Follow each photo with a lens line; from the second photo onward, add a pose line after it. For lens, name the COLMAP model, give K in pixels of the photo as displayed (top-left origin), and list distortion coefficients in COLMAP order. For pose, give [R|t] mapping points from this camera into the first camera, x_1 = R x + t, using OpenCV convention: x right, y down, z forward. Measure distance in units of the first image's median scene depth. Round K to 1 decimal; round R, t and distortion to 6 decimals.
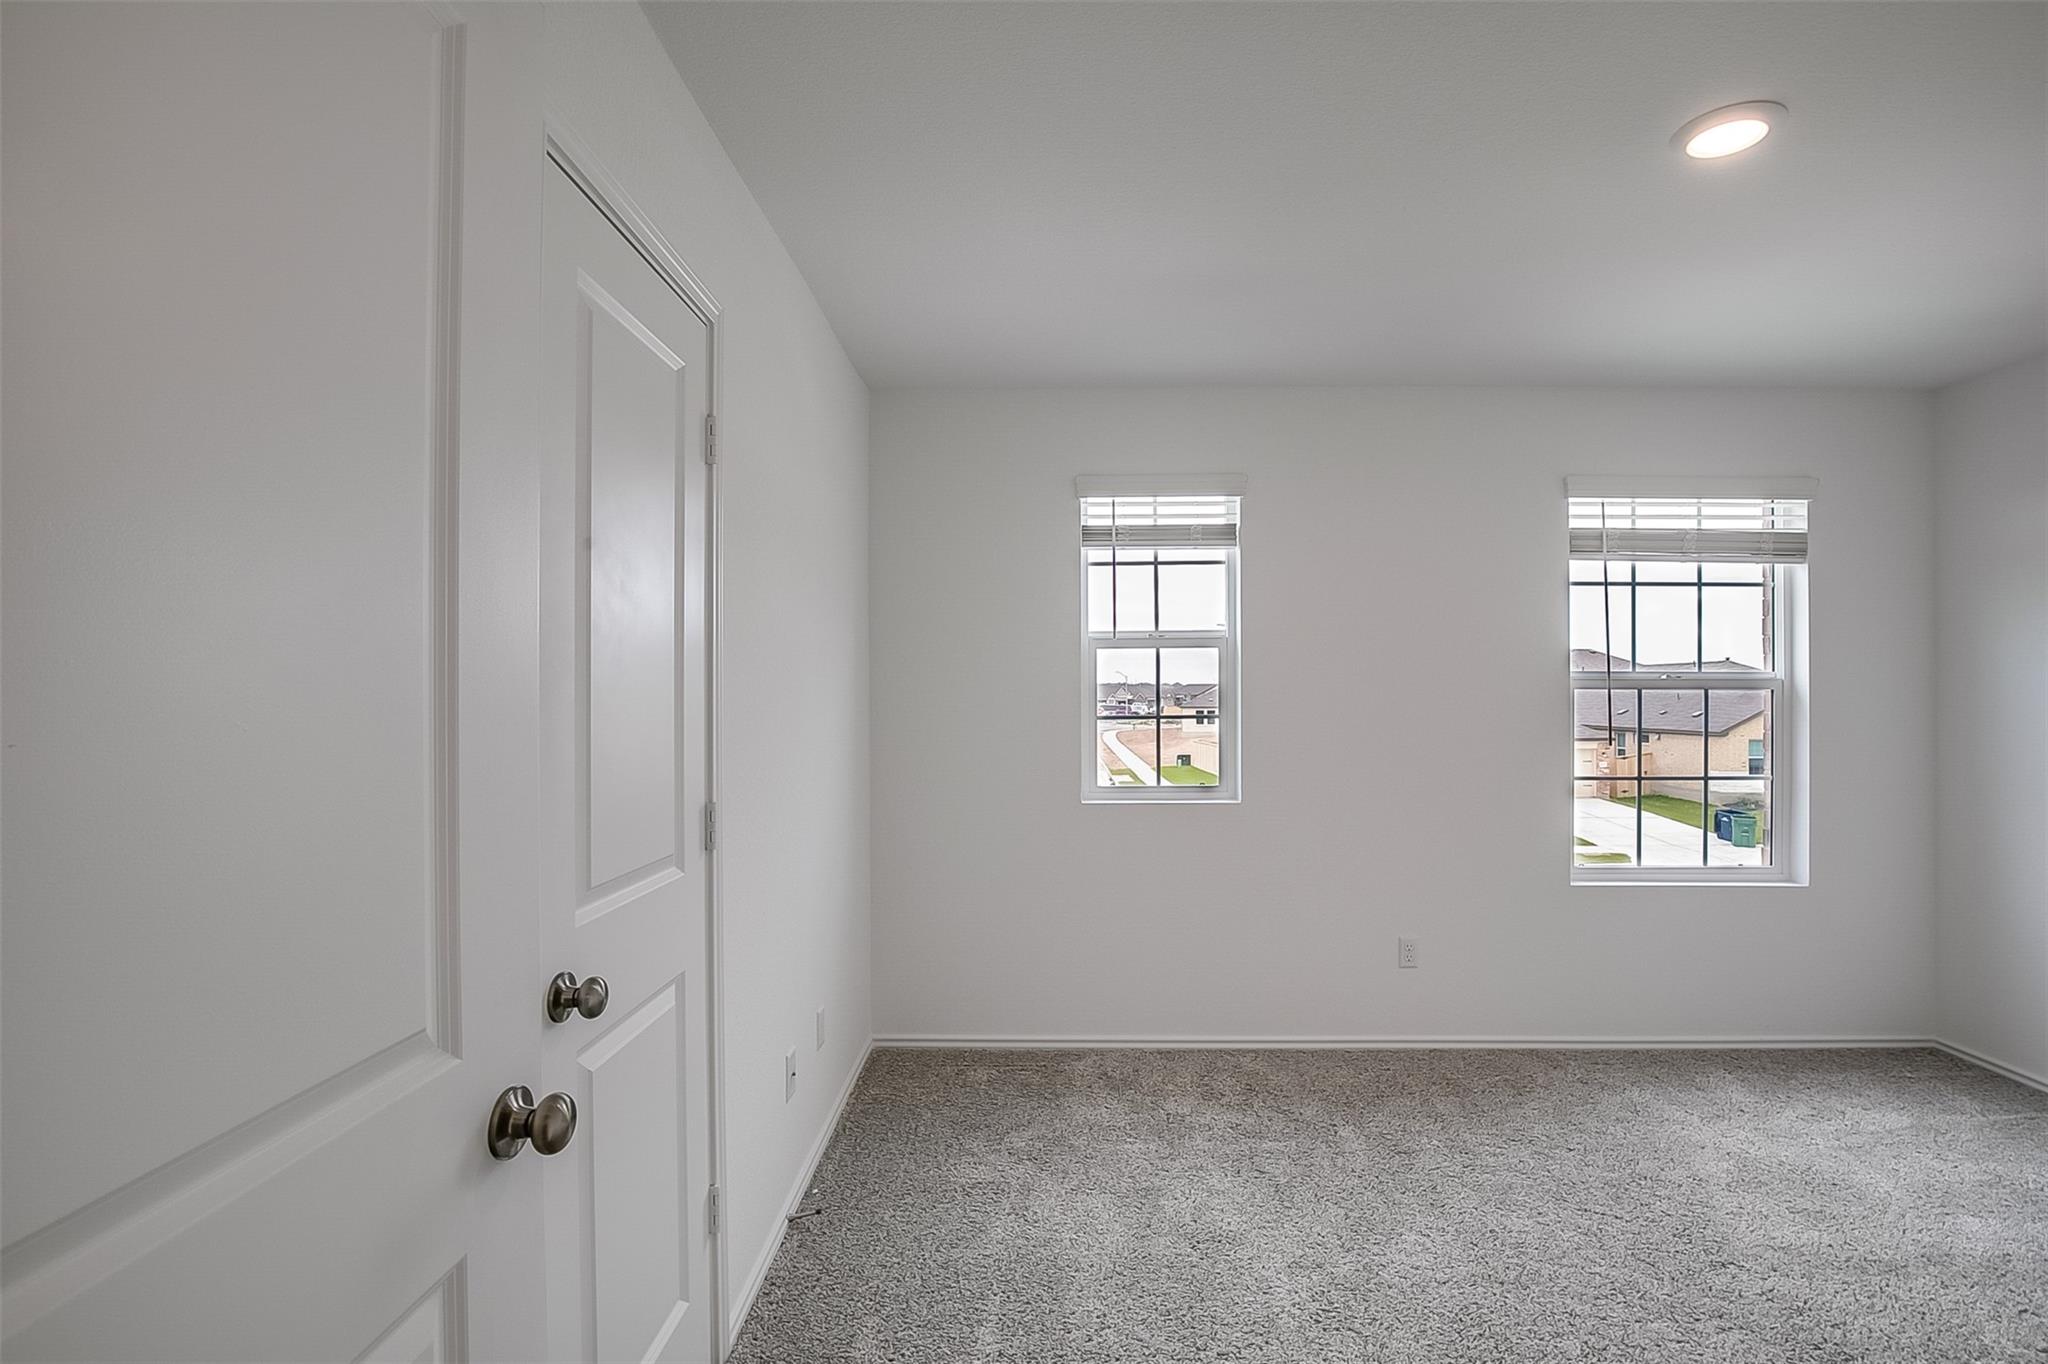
lens RADIAL K [[843.9, 0, 1023.7], [0, 843.9, 667.7], [0, 0, 1]] dist [0.001615, 0.000342]
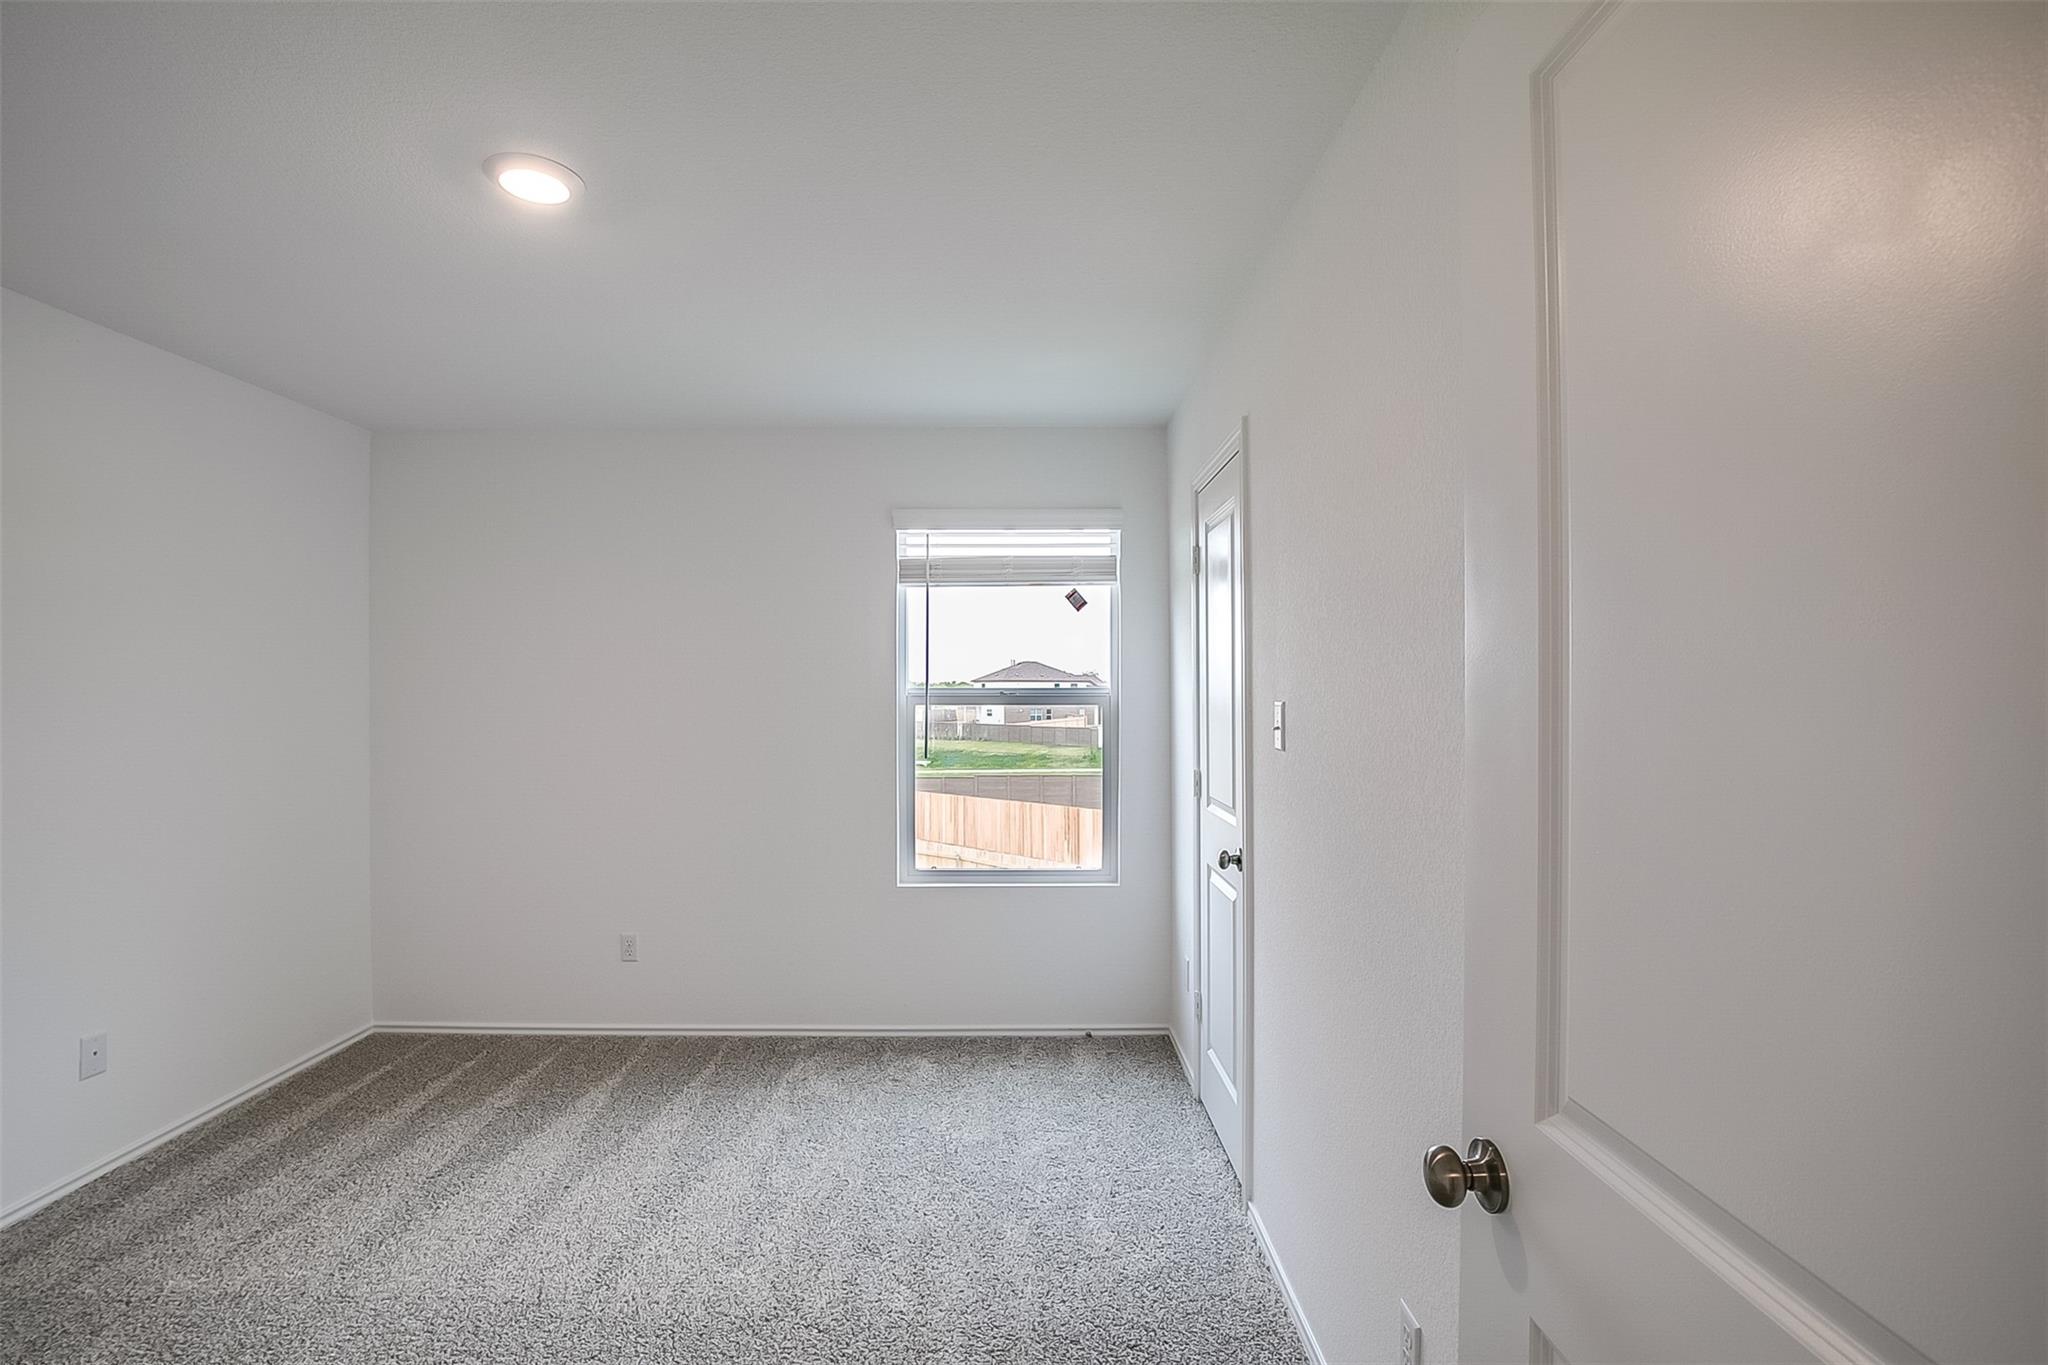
lens RADIAL K [[770.7, 0, 1024.0], [0, 770.7, 682.5], [0, 0, 1]] dist [-0.001140, -0.000096]
pose [[0.999758, -0.006555, -0.020979, 0.791106], [0.006417, 0.999957, -0.006663, 0.004241], [0.021022, 0.006527, 0.999758, 0.010515]]
